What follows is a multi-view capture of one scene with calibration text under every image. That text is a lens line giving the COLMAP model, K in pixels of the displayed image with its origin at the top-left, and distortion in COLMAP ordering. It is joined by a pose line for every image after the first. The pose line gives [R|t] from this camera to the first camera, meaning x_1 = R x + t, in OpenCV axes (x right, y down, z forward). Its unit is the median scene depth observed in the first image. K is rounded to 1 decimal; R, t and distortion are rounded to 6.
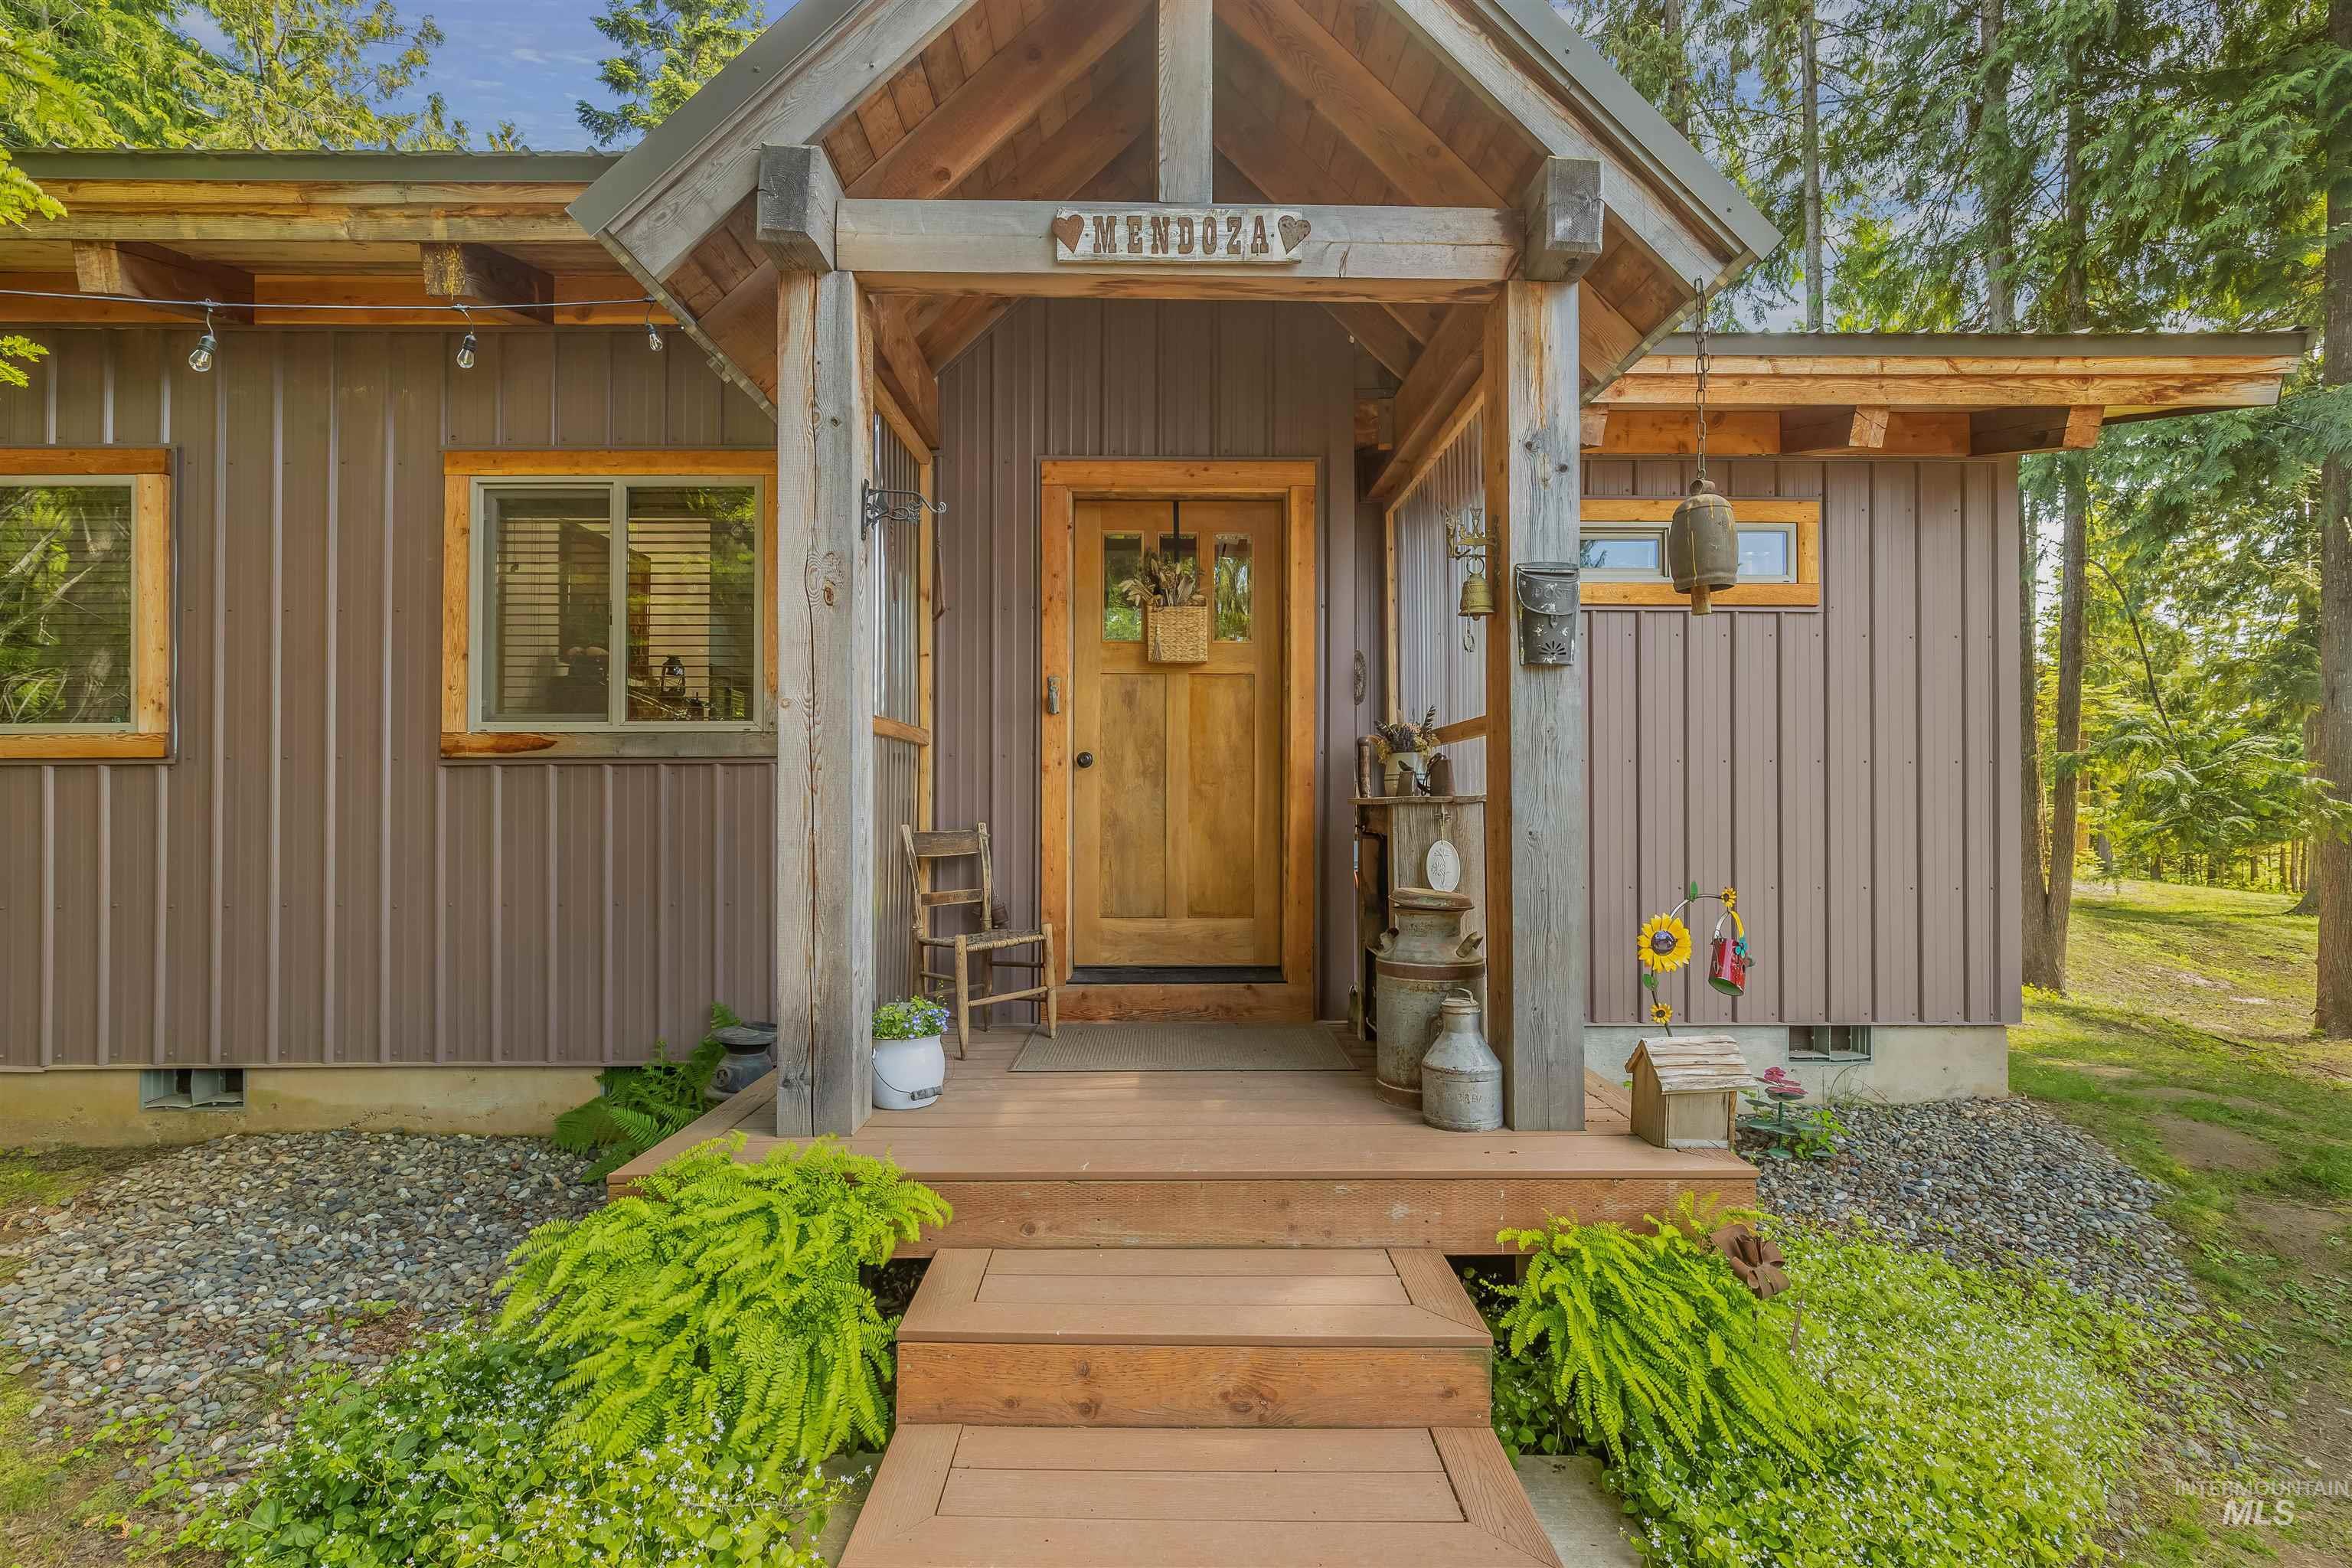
lens RADIAL K [[1062.4, 0, 1177.8], [0, 1062.4, 783.8], [0, 0, 1]] dist [-0.000195, -0.000414]
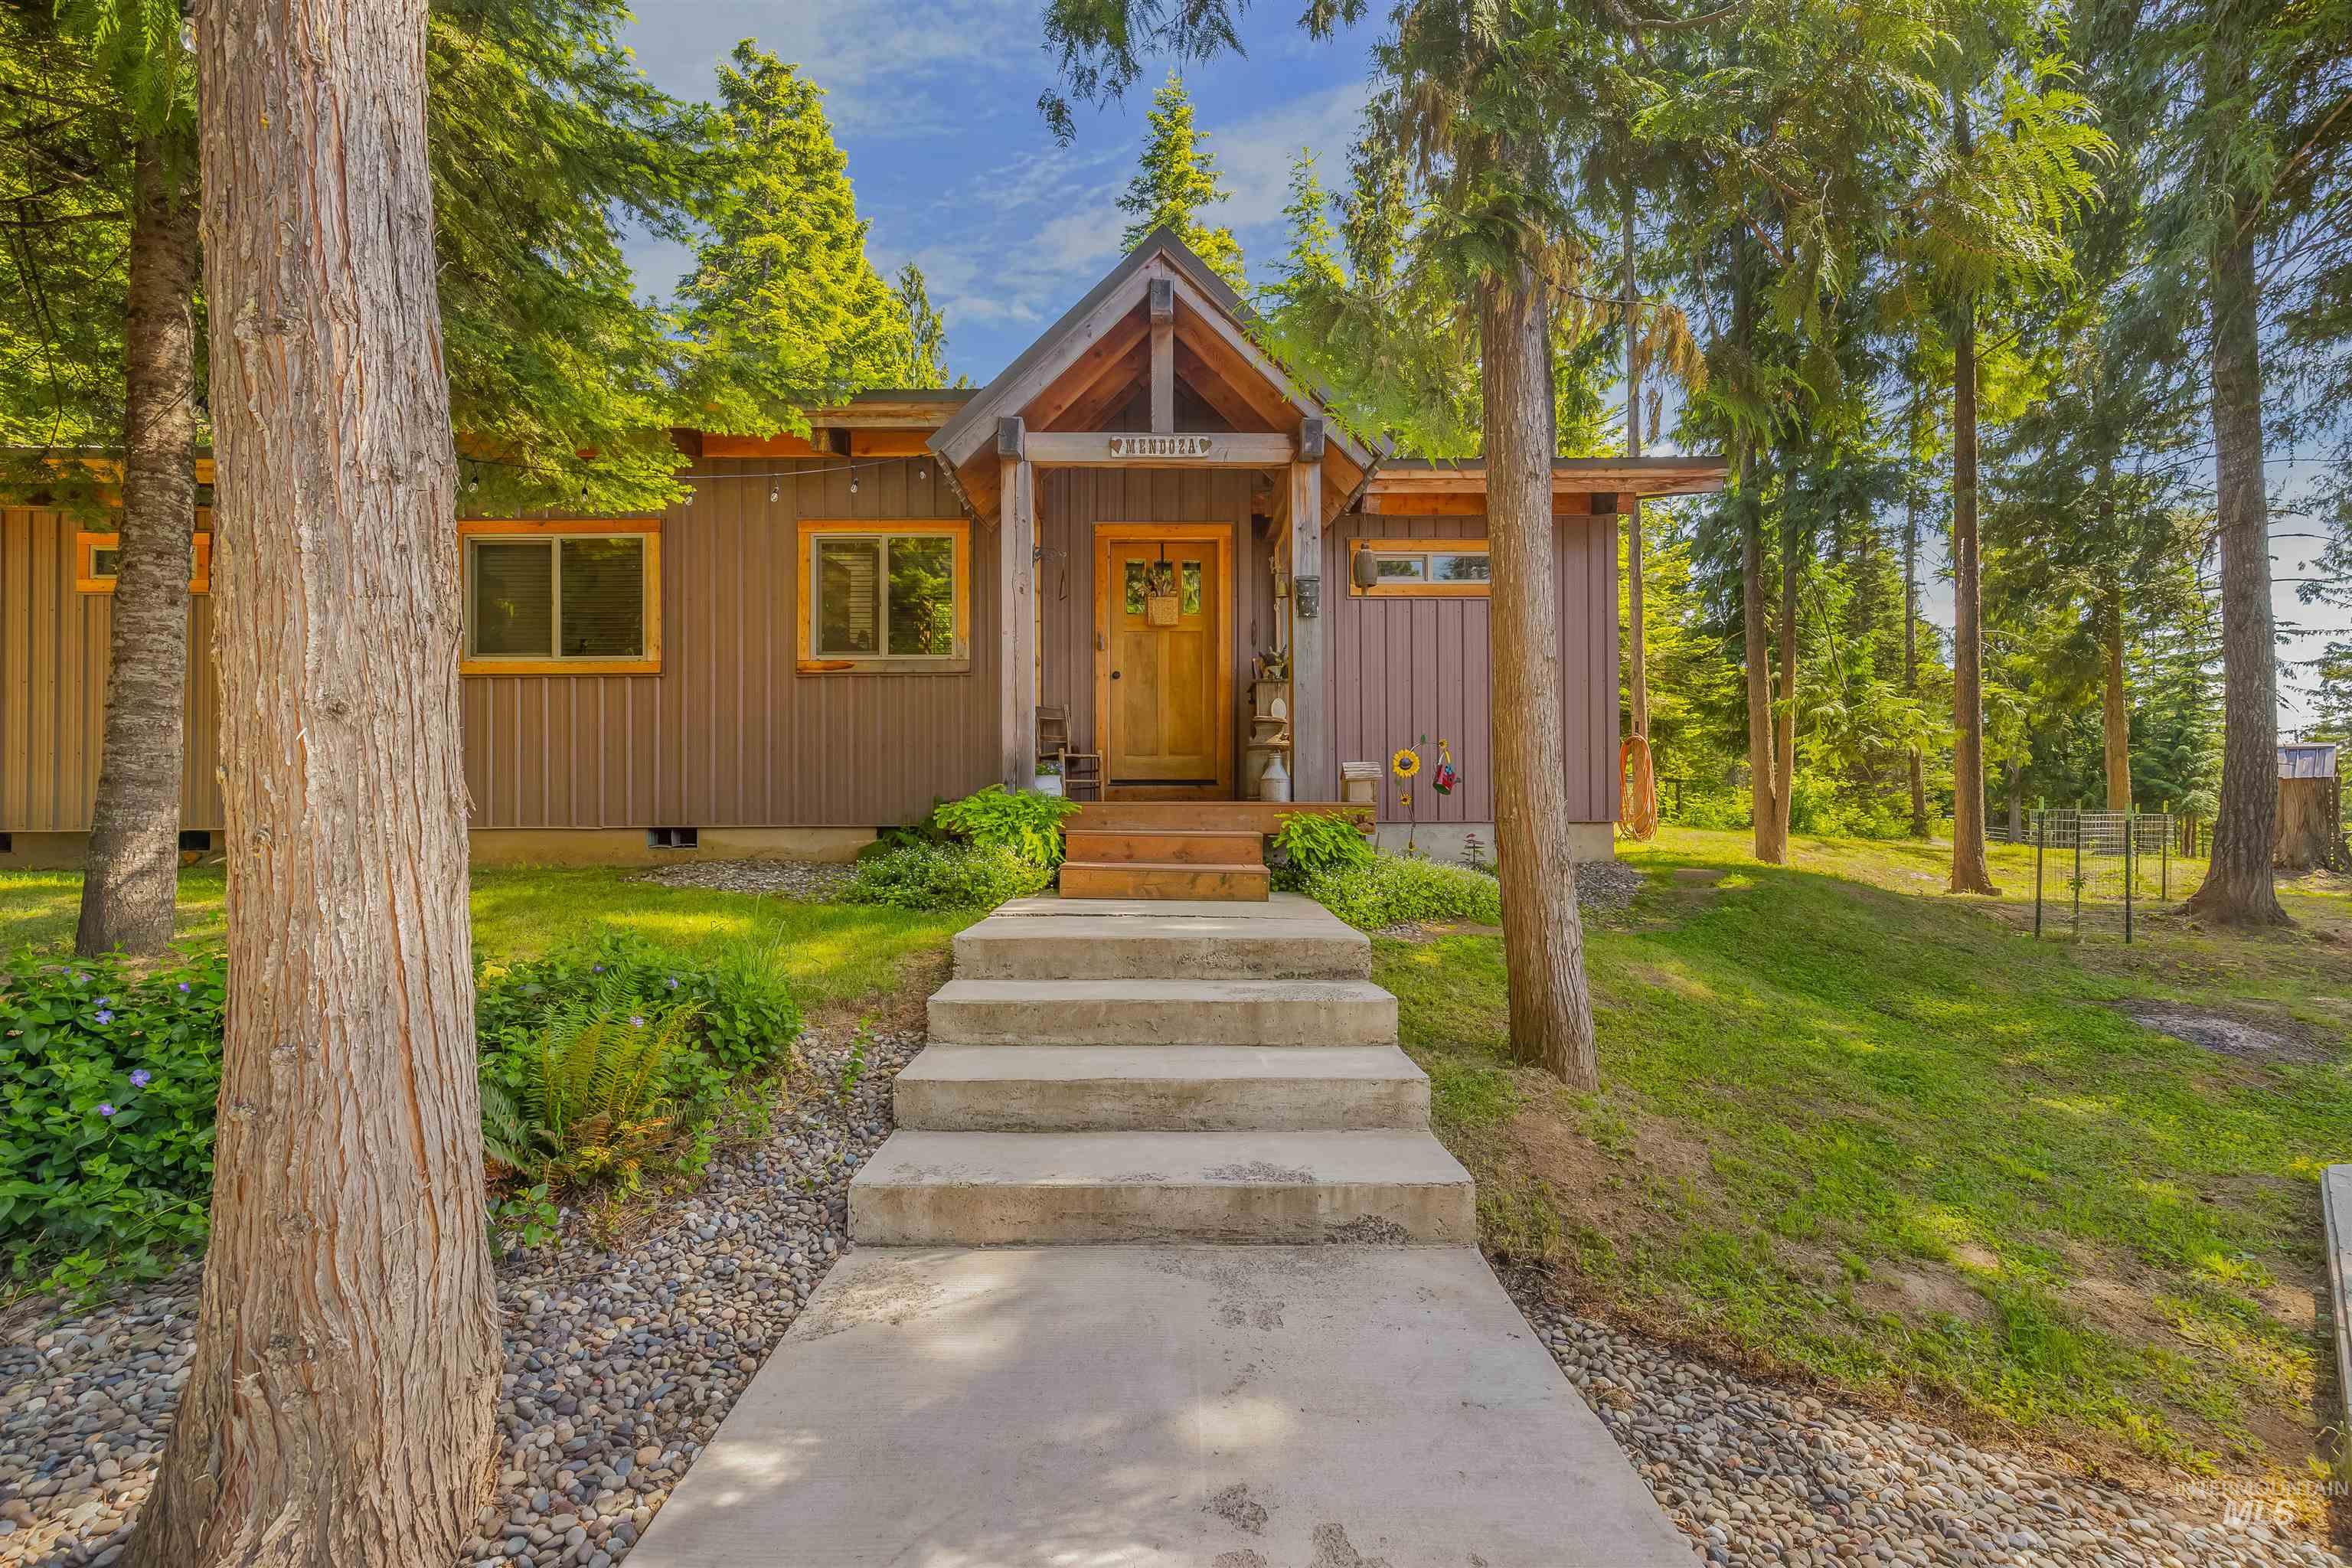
lens RADIAL K [[1062.4, 0, 1171.1], [0, 1062.4, 783.6], [0, 0, 1]] dist [-0.000195, -0.000414]
pose [[0.999975, -0.002726, -0.006580, 0.028541], [0.002698, 0.999987, -0.004228, 0.200387], [0.006591, 0.004210, 0.999969, -1.032386]]
